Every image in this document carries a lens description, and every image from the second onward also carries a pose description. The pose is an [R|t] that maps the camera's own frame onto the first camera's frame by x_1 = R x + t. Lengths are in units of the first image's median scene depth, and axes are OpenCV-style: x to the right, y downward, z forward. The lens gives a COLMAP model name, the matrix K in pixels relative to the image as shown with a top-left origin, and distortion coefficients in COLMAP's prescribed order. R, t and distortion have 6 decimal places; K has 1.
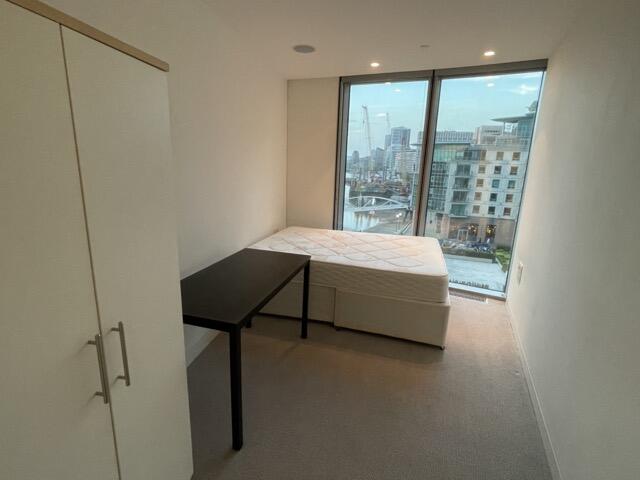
lens RADIAL K [[315.3, 0, 321.4], [0, 315.3, 238.0], [0, 0, 1]] dist [-0.005463, -0.001144]
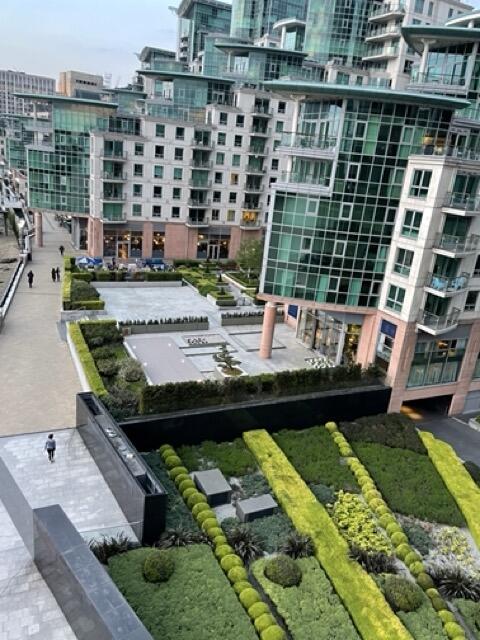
lens RADIAL K [[486.7, 0, 241.6], [0, 486.7, 323.1], [0, 0, 1]] dist [0.044732, -0.014465]
pose [[0.700387, -0.187006, 0.688830, -0.125337], [0.086253, 0.980170, 0.178400, -0.020213], [-0.708532, -0.065535, 0.702629, 0.077209]]
